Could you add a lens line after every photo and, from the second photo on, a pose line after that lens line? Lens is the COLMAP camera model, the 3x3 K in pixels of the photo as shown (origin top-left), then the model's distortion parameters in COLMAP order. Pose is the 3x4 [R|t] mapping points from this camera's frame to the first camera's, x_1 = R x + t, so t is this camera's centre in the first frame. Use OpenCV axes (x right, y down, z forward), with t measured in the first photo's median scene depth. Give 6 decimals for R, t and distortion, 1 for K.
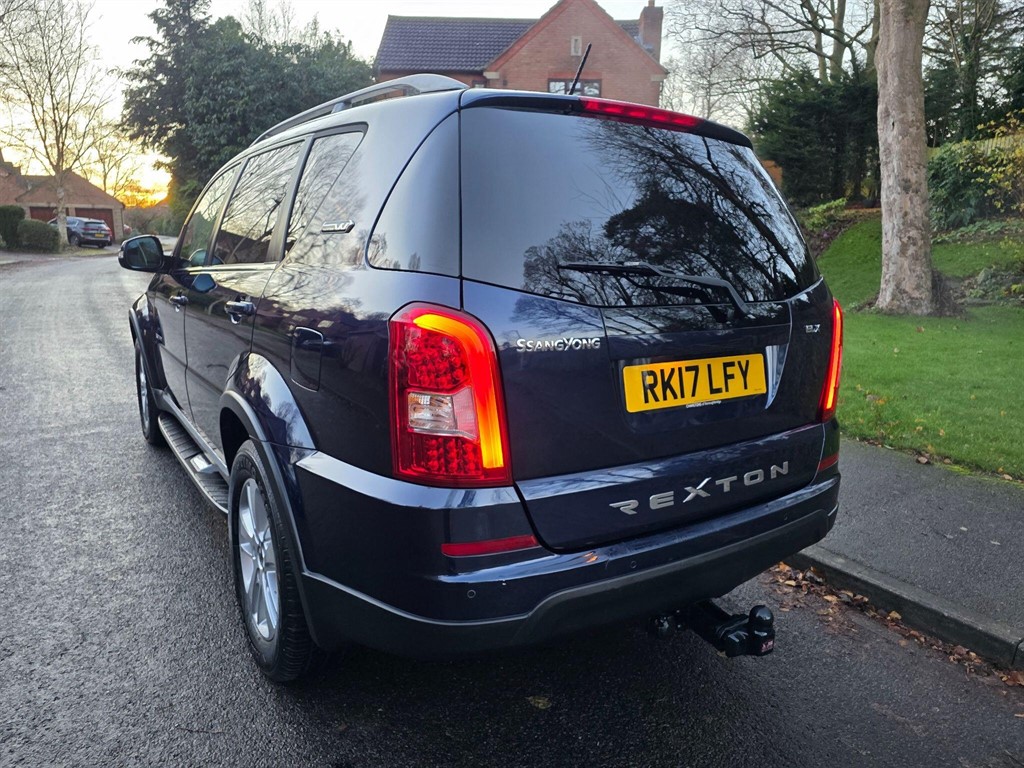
lens RADIAL K [[703.6, 0, 508.7], [0, 703.6, 388.7], [0, 0, 1]] dist [0.049211, -0.045137]
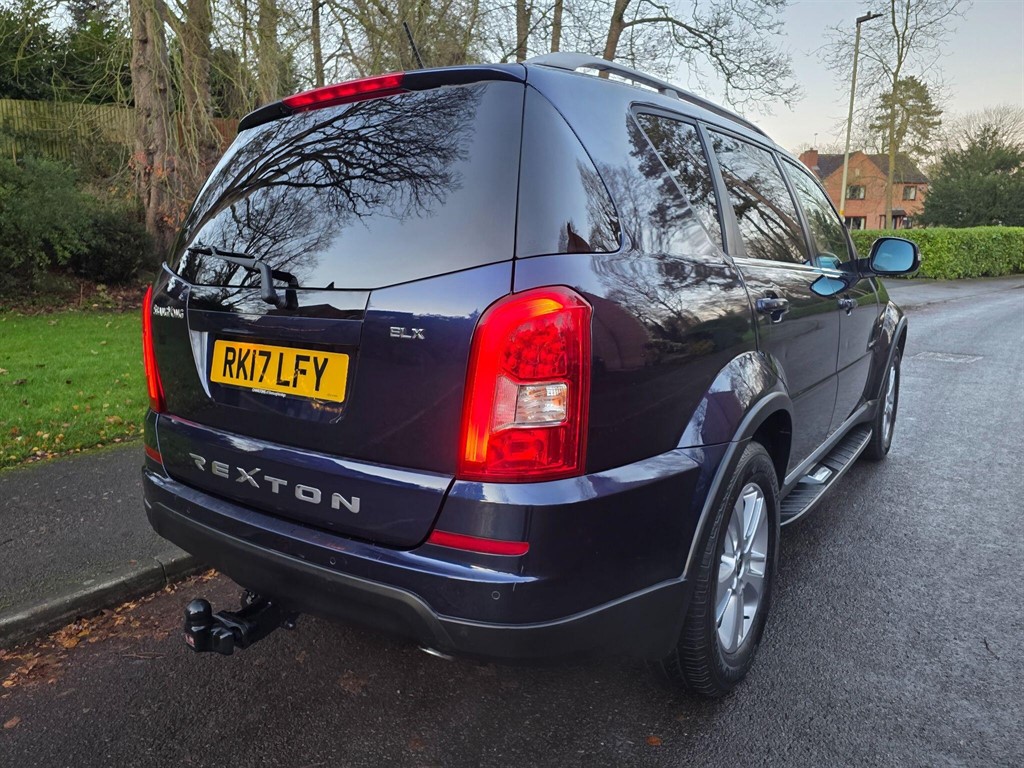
lens RADIAL K [[703.6, 0, 508.5], [0, 703.6, 421.4], [0, 0, 1]] dist [0.049211, -0.045137]
pose [[0.357306, 0.191960, -0.914048, 1.238855], [-0.173623, 0.975245, 0.136942, -0.124117], [0.917708, 0.109769, 0.381790, 0.913693]]
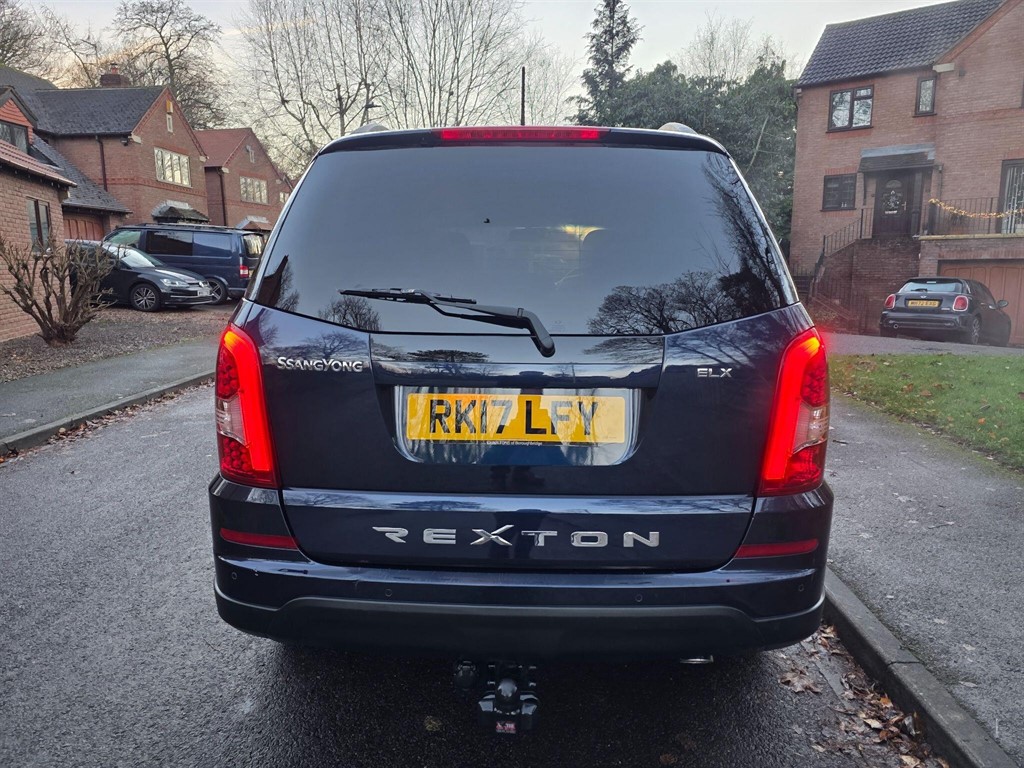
lens RADIAL K [[703.6, 0, 507.1], [0, 703.6, 386.3], [0, 0, 1]] dist [0.049211, -0.045137]
pose [[0.799262, 0.077718, -0.595936, 0.783186], [-0.101053, 0.994864, -0.005788, -0.043998], [0.592425, 0.064847, 0.803011, 0.256113]]
